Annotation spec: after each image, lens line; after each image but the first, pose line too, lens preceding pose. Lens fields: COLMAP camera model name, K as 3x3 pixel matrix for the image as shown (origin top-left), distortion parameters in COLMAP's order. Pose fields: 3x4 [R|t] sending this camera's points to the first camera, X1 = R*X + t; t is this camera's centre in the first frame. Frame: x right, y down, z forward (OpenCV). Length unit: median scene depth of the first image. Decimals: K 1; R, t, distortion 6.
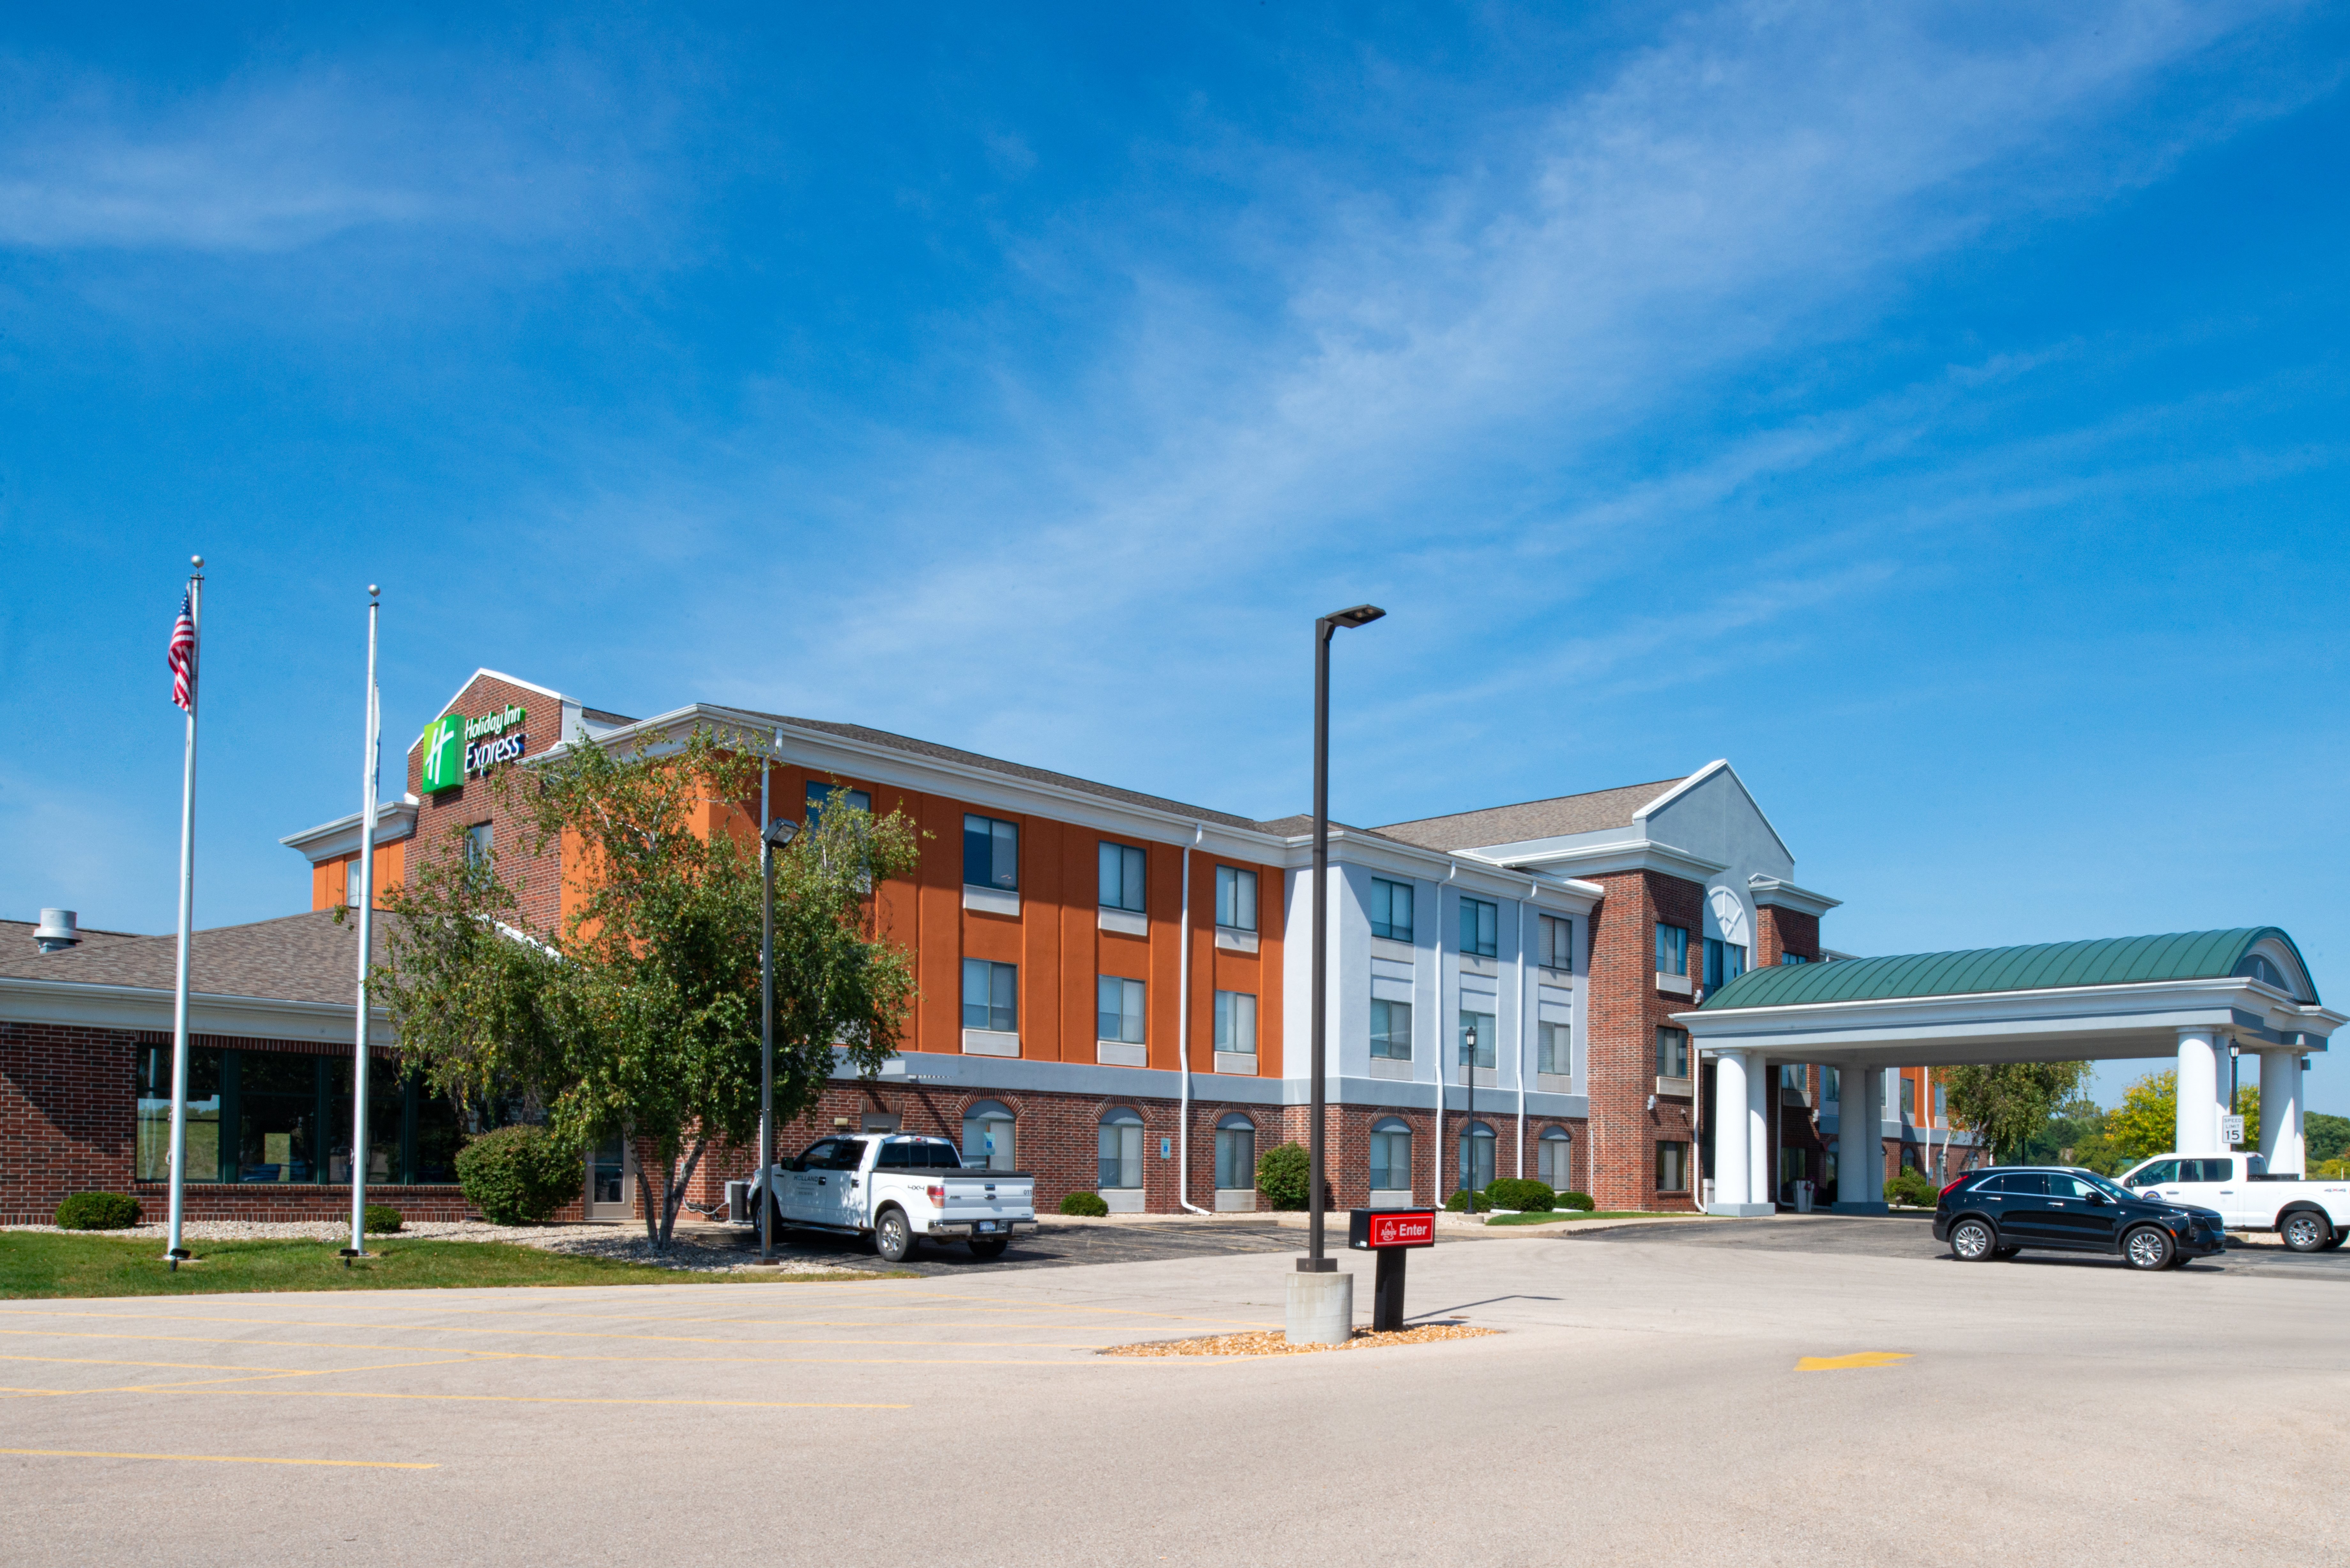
lens RADIAL K [[1808.8, 0, 1292.9], [0, 1808.8, 823.1], [0, 0, 1]] dist [-0.002130, -0.001882]
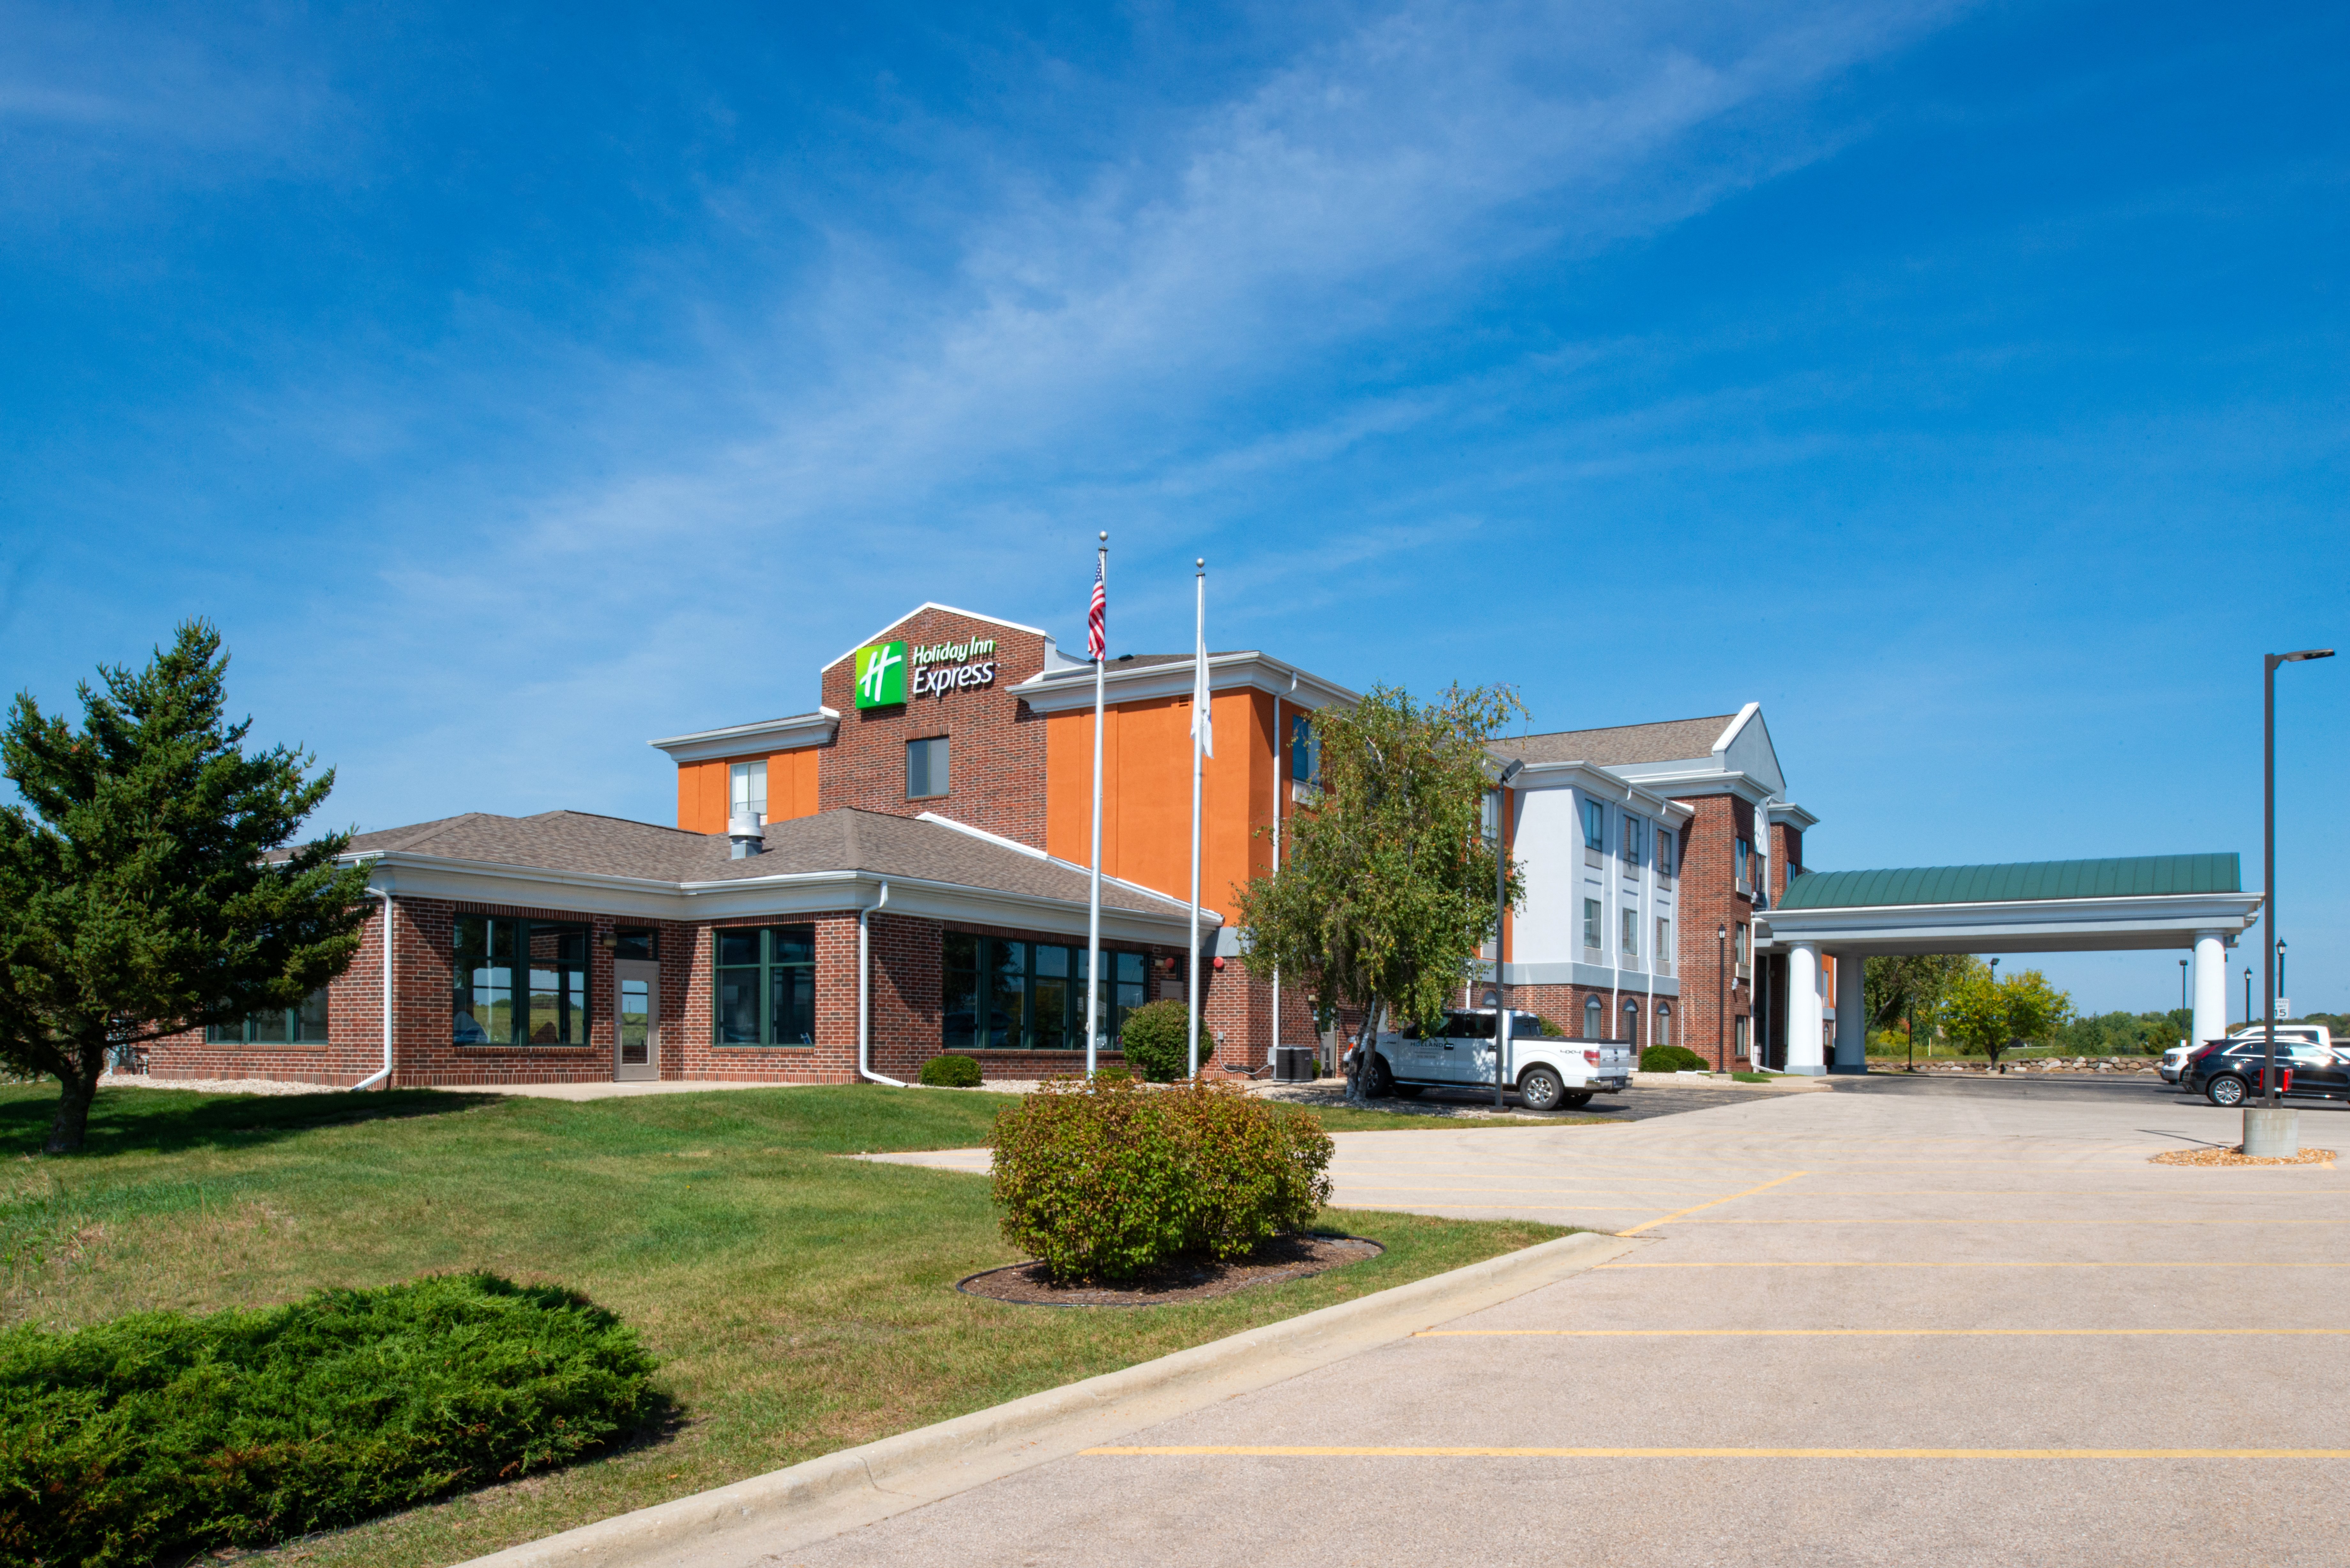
lens RADIAL K [[1613.5, 0, 1176.5], [0, 1613.5, 616.9], [0, 0, 1]] dist [-0.009077, -0.004541]
pose [[0.989601, 0.038939, 0.138471, -0.333493], [-0.029509, 0.997145, -0.069509, -0.006953], [-0.140783, 0.064700, 0.987924, -0.044246]]
